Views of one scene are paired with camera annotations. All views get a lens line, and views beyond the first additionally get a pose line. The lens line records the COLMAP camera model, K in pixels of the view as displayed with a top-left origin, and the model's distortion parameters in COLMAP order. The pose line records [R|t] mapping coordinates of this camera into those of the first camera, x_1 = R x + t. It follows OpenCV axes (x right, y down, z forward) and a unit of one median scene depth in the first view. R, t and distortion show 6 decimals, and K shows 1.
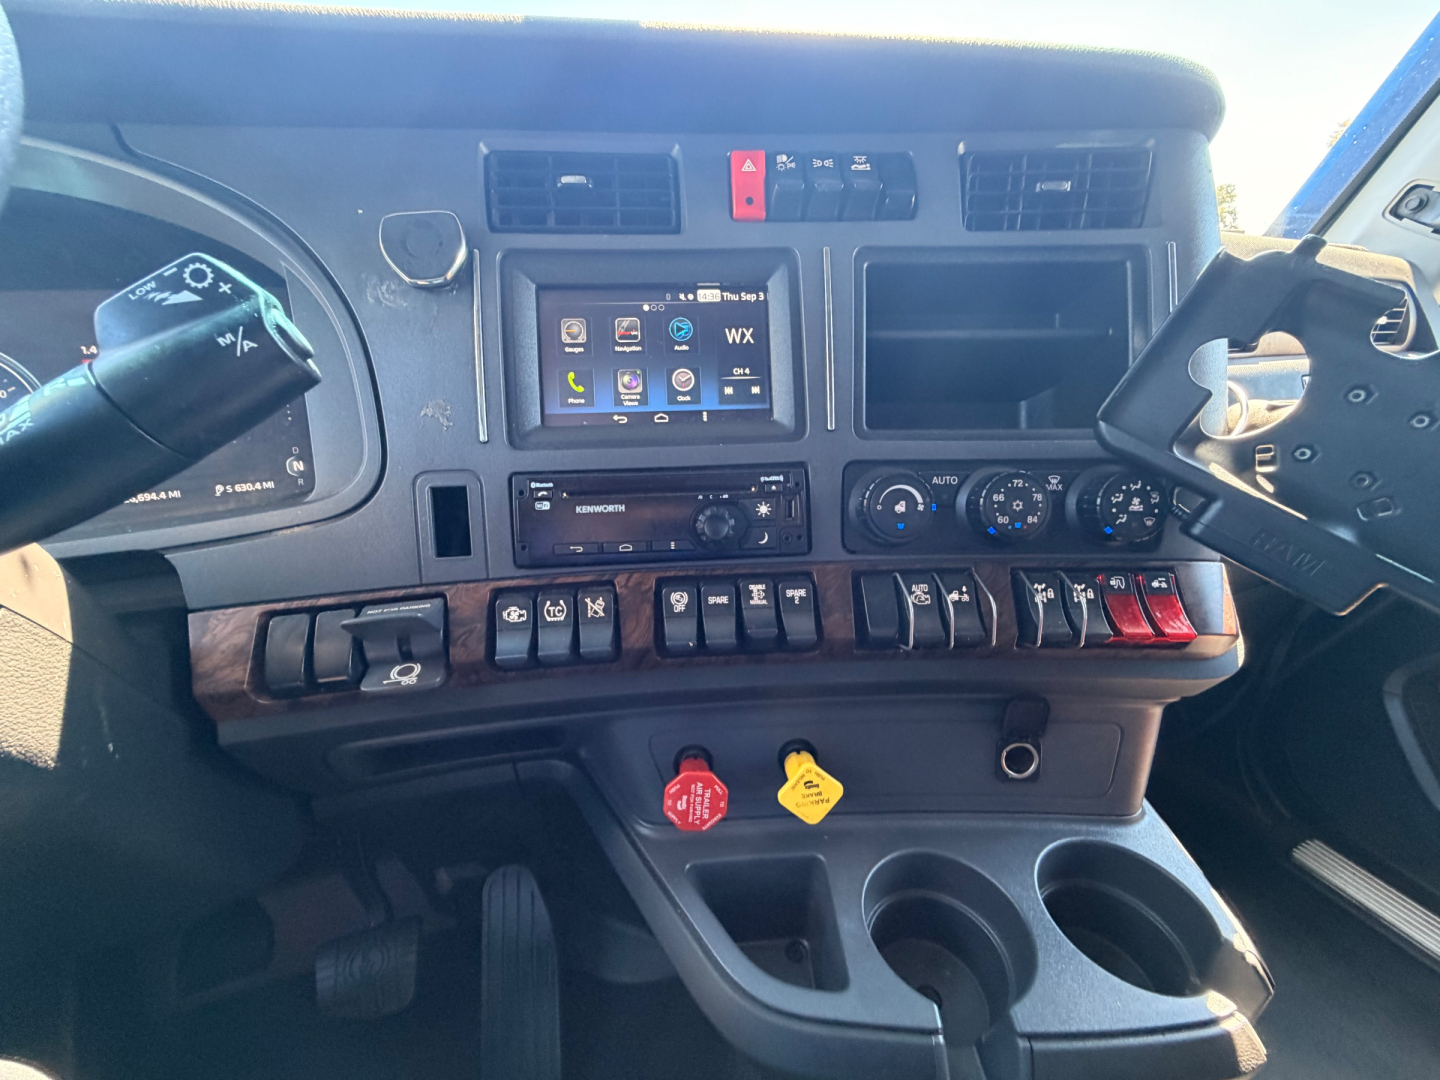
lens RADIAL K [[575.2, 0, 720.0], [0, 575.2, 540.0], [0, 0, 1]] dist [-0.001677, 0.000132]
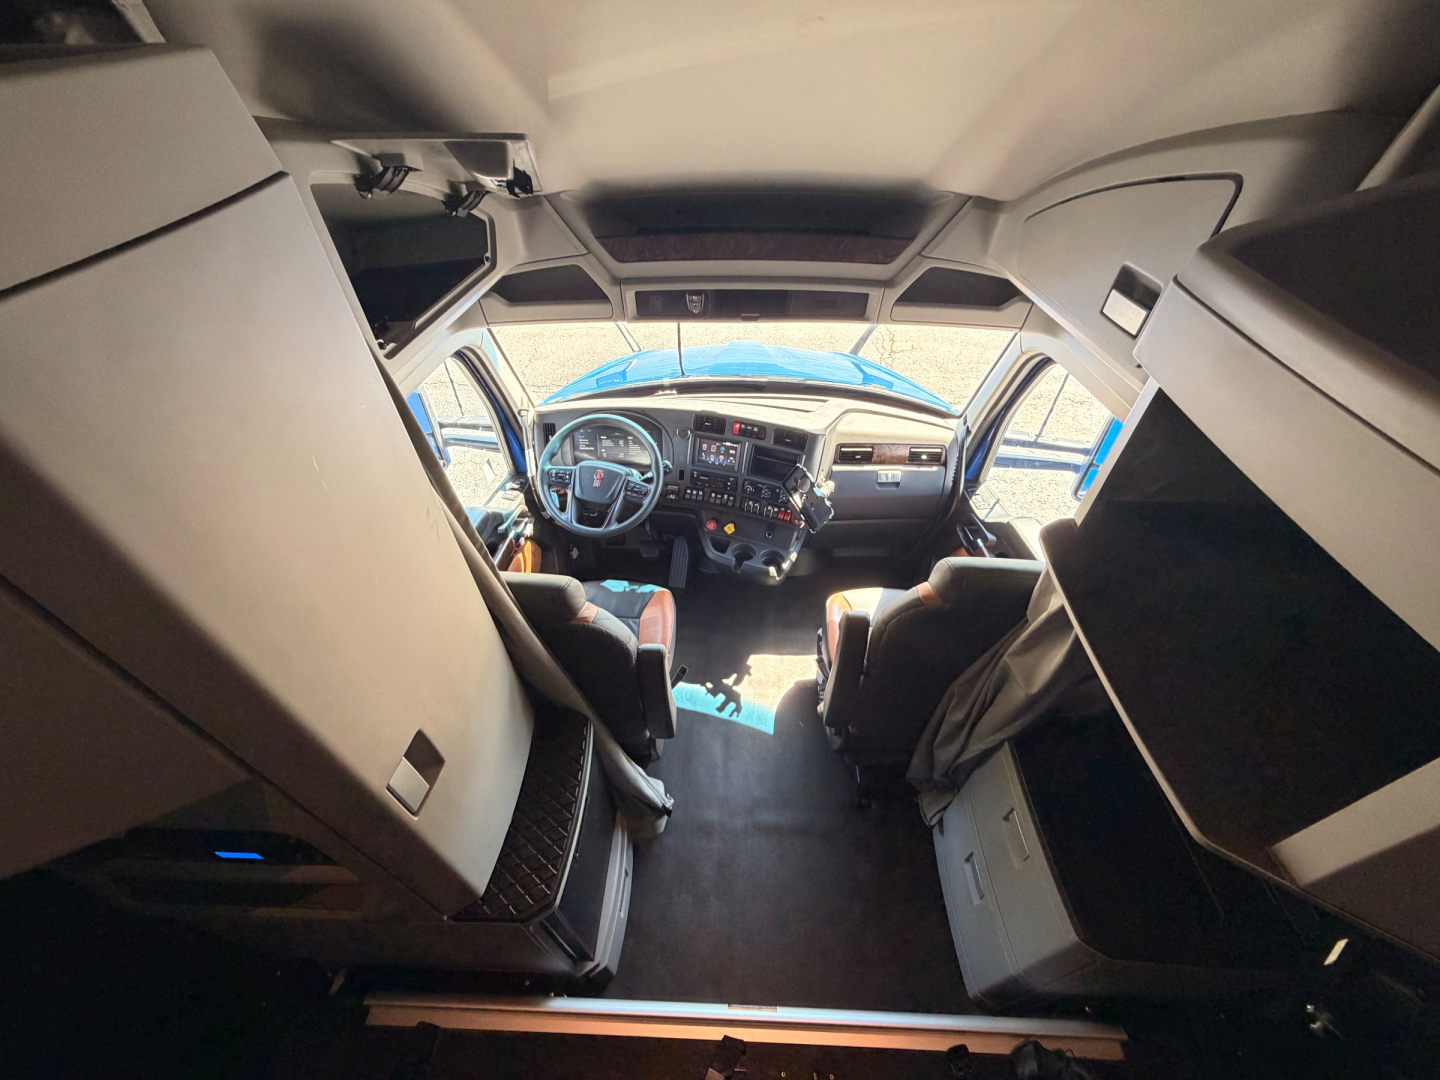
lens RADIAL K [[575.2, 0, 720.0], [0, 575.2, 540.0], [0, 0, 1]] dist [-0.001677, 0.000132]
pose [[0.933660, 0.258829, -0.247563, 1.617288], [-0.155704, 0.915791, 0.370246, -1.714991], [0.322546, -0.307138, 0.895338, -4.574519]]
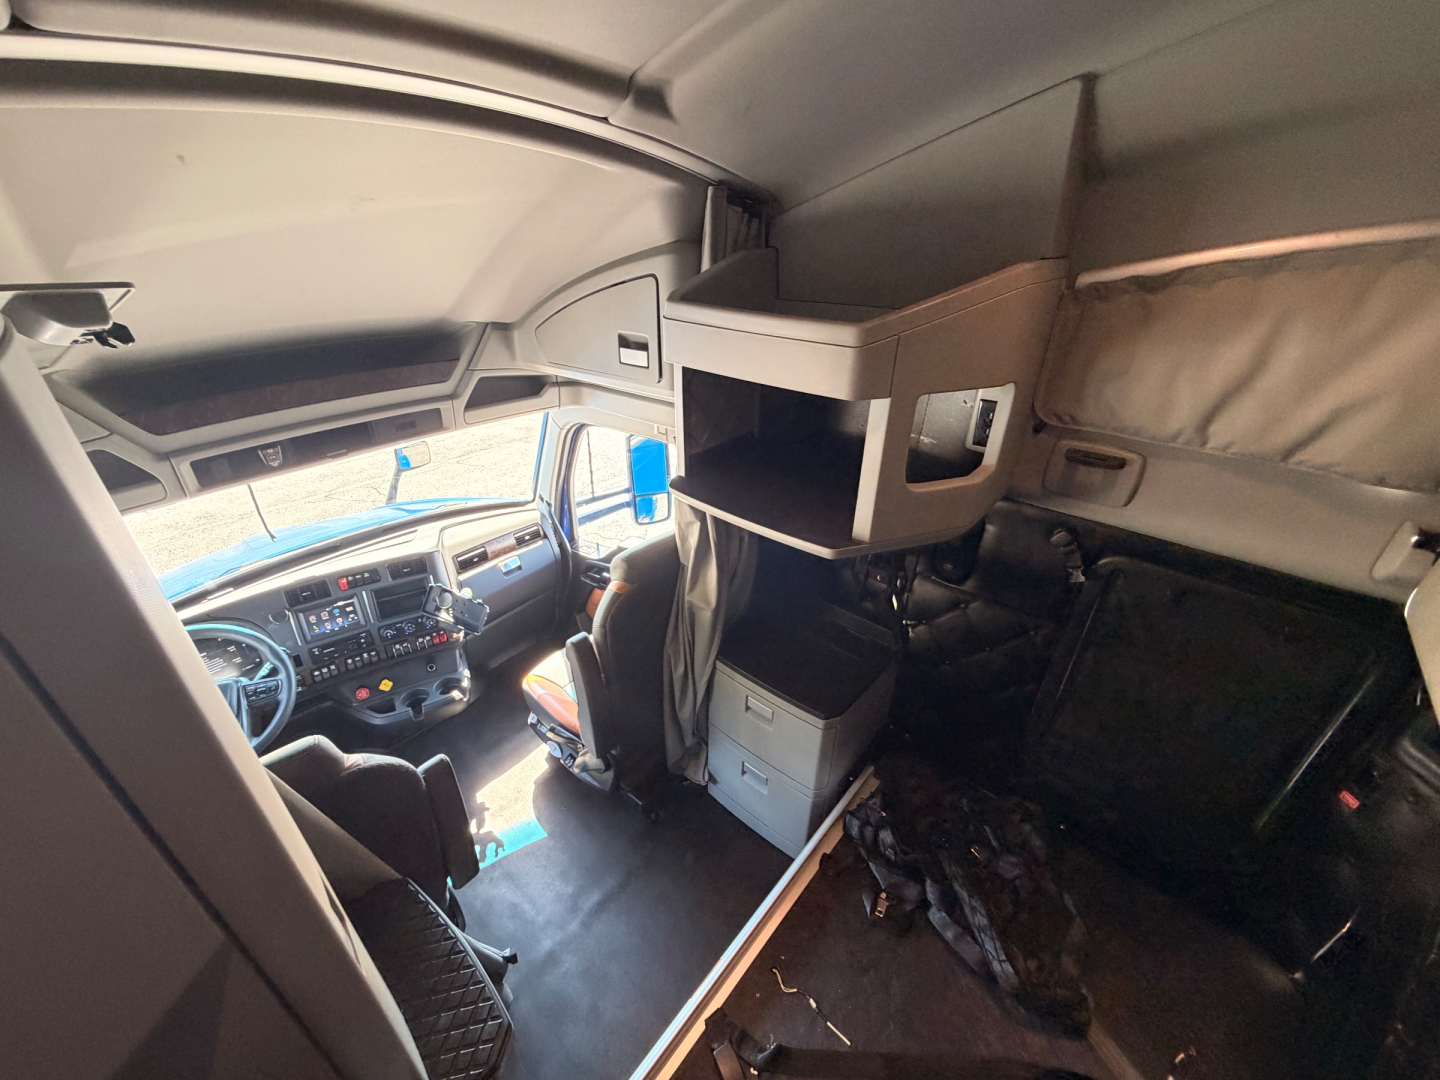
lens RADIAL K [[575.2, 0, 720.0], [0, 575.2, 540.0], [0, 0, 1]] dist [-0.001677, 0.000132]
pose [[0.858499, -0.224452, 0.461087, 0.690205], [0.180215, 0.973827, 0.138505, -1.137422], [-0.480107, -0.035811, 0.876479, -5.447600]]
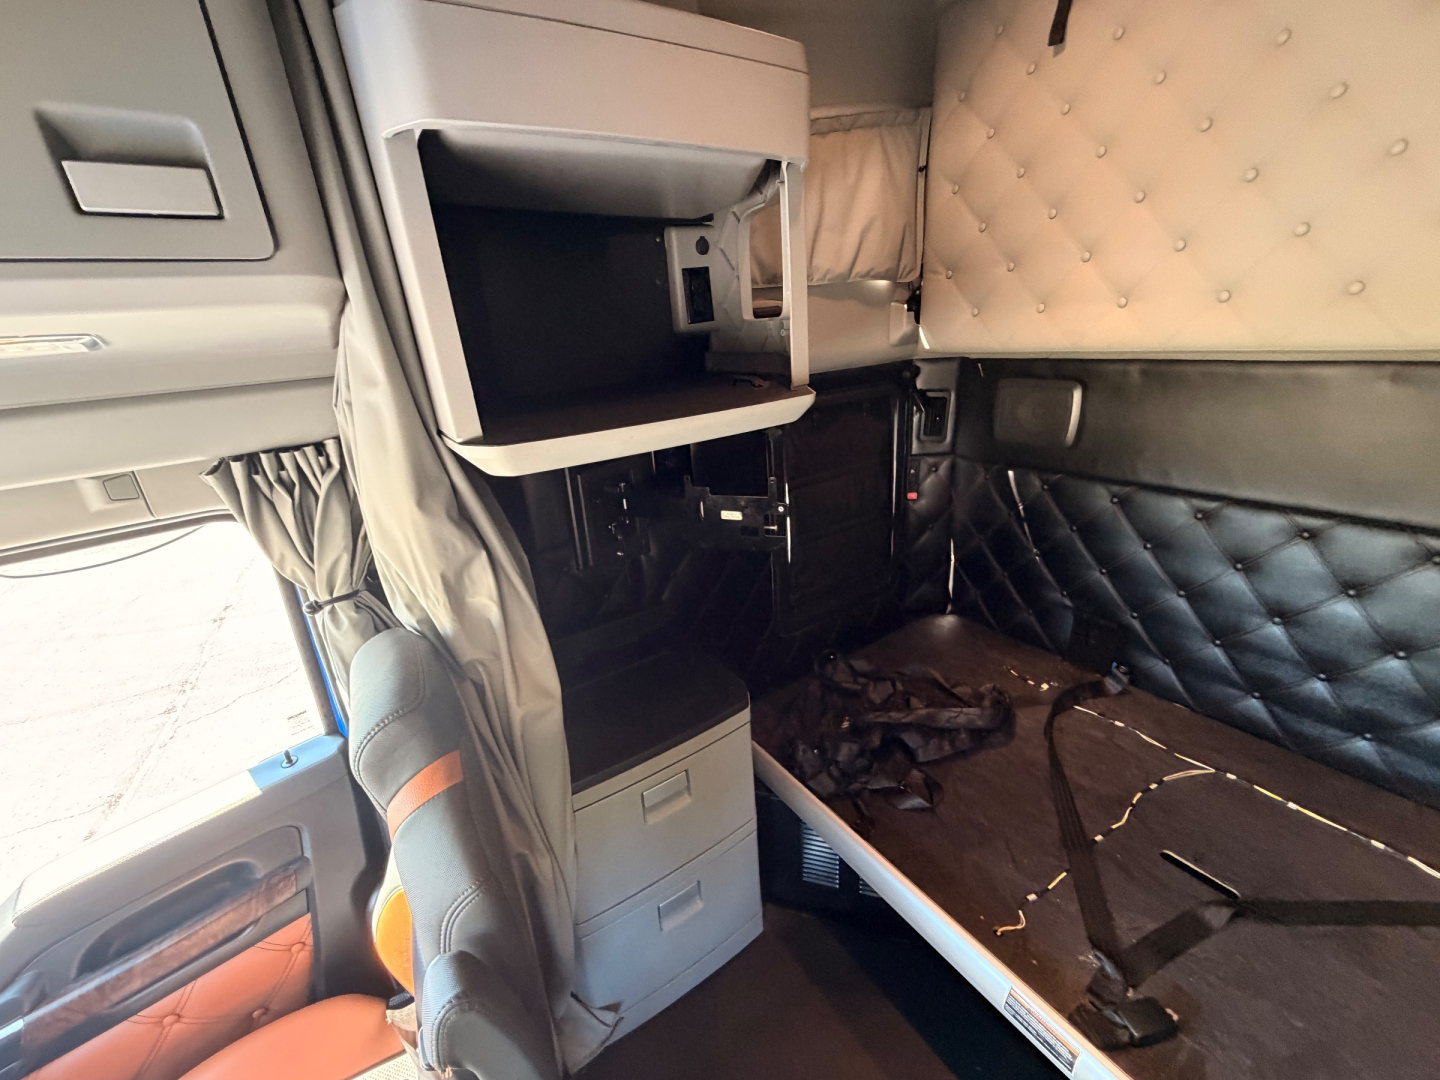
lens RADIAL K [[575.2, 0, 720.0], [0, 575.2, 540.0], [0, 0, 1]] dist [-0.001677, 0.000132]
pose [[-0.252503, -0.306115, 0.917897, 0.407678], [0.459190, 0.797098, 0.392147, -1.155022], [-0.851697, 0.520507, -0.060705, -2.057001]]
